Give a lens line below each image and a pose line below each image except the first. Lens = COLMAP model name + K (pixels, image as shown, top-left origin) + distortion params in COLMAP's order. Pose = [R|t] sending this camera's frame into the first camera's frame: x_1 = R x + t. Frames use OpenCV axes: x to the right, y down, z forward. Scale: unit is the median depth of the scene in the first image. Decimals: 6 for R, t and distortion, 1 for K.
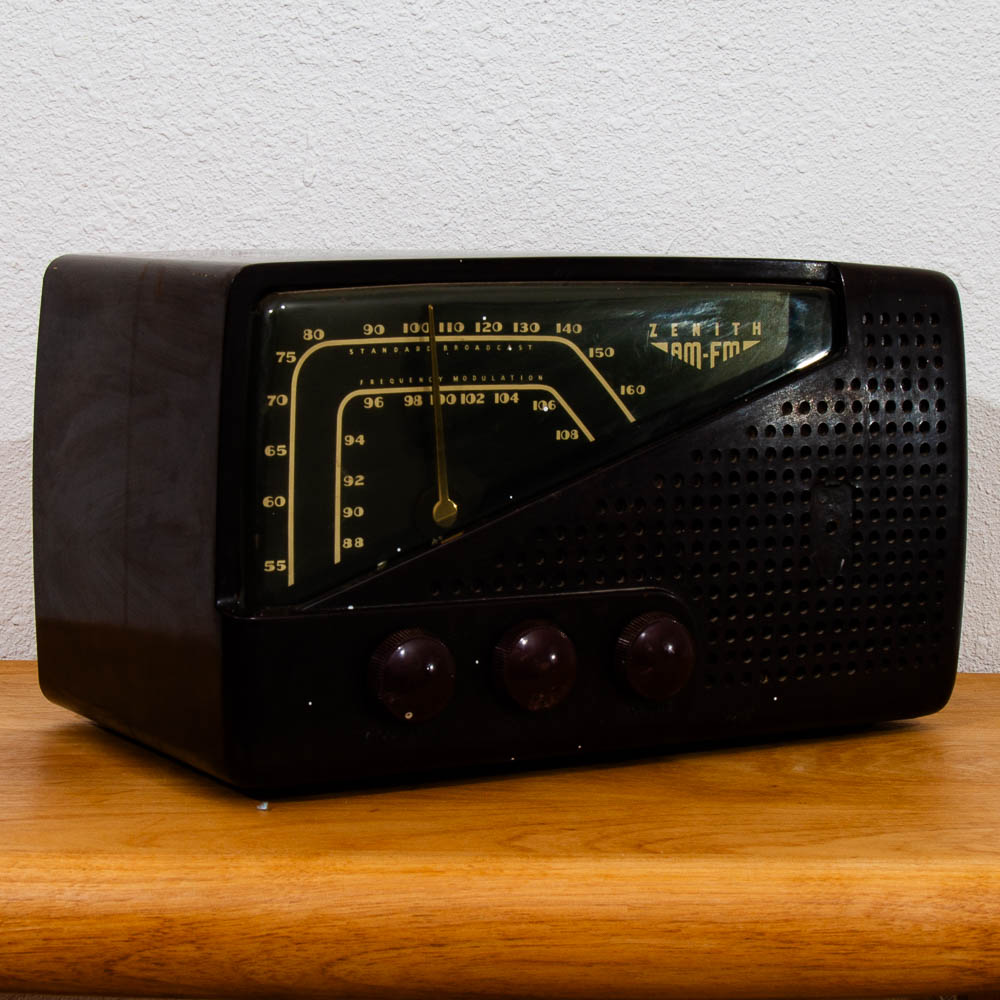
lens RADIAL K [[2477.9, 0, 538.8], [0, 2477.9, 496.9], [0, 0, 1]] dist [-0.079379, 0.025978]
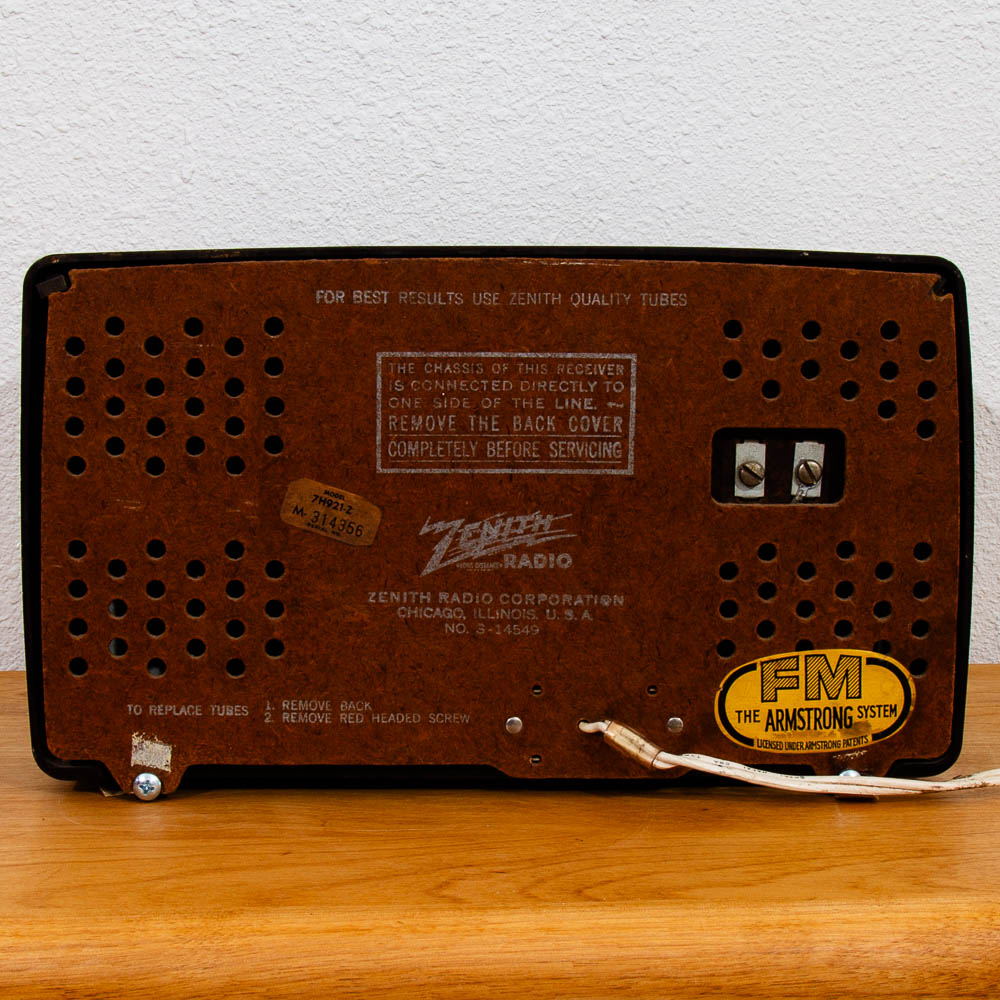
lens RADIAL K [[2262.5, 0, 500.0], [0, 2262.5, 500.0], [0, 0, 1]] dist [-0.144937, 0.063768]
pose [[0.998367, -0.018106, 0.054185, -0.019890], [0.017250, 0.999720, 0.016225, -0.012212], [-0.054464, -0.015264, 0.998399, 0.101691]]
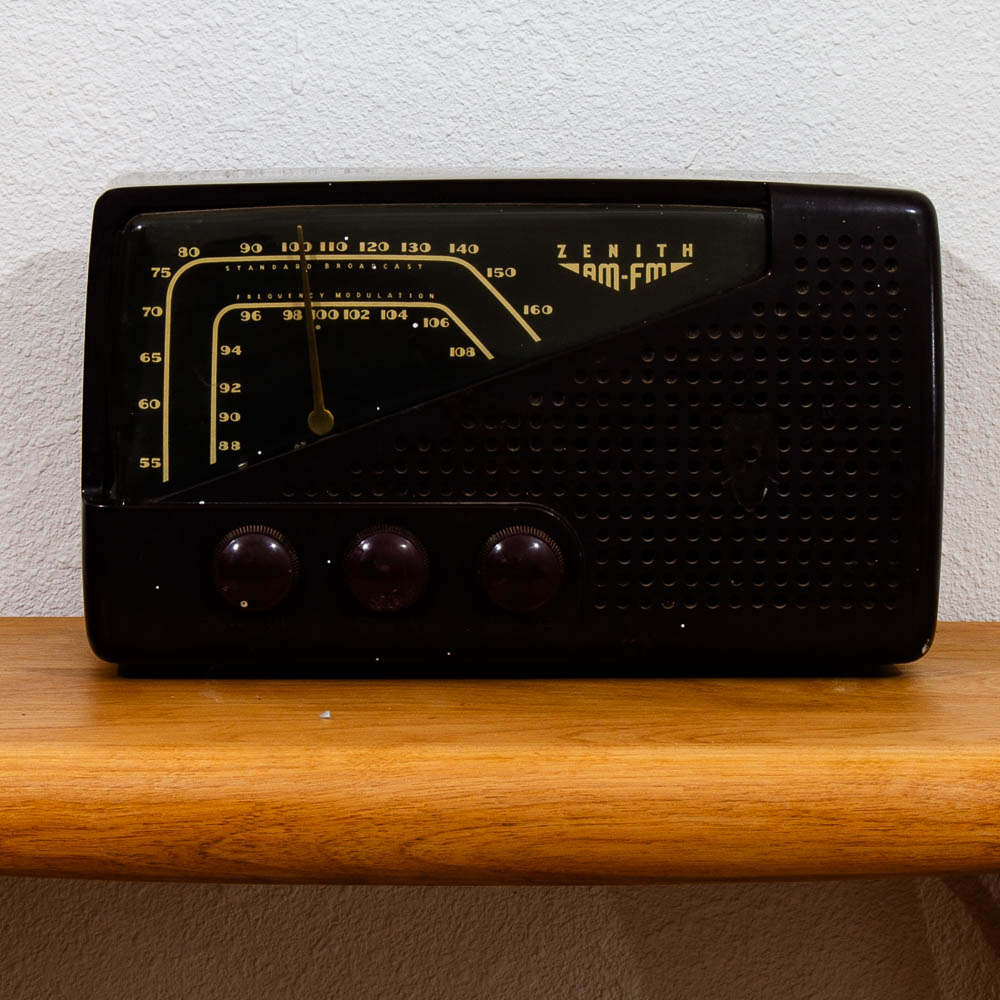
lens RADIAL K [[3817.1, 0, 497.9], [0, 3817.1, 421.1], [0, 0, 1]] dist [0.042179, 0.105618]
pose [[0.999857, -0.007736, 0.015013, -0.041487], [0.007999, 0.999814, -0.017534, 0.020220], [-0.014875, 0.017651, 0.999734, -0.405461]]
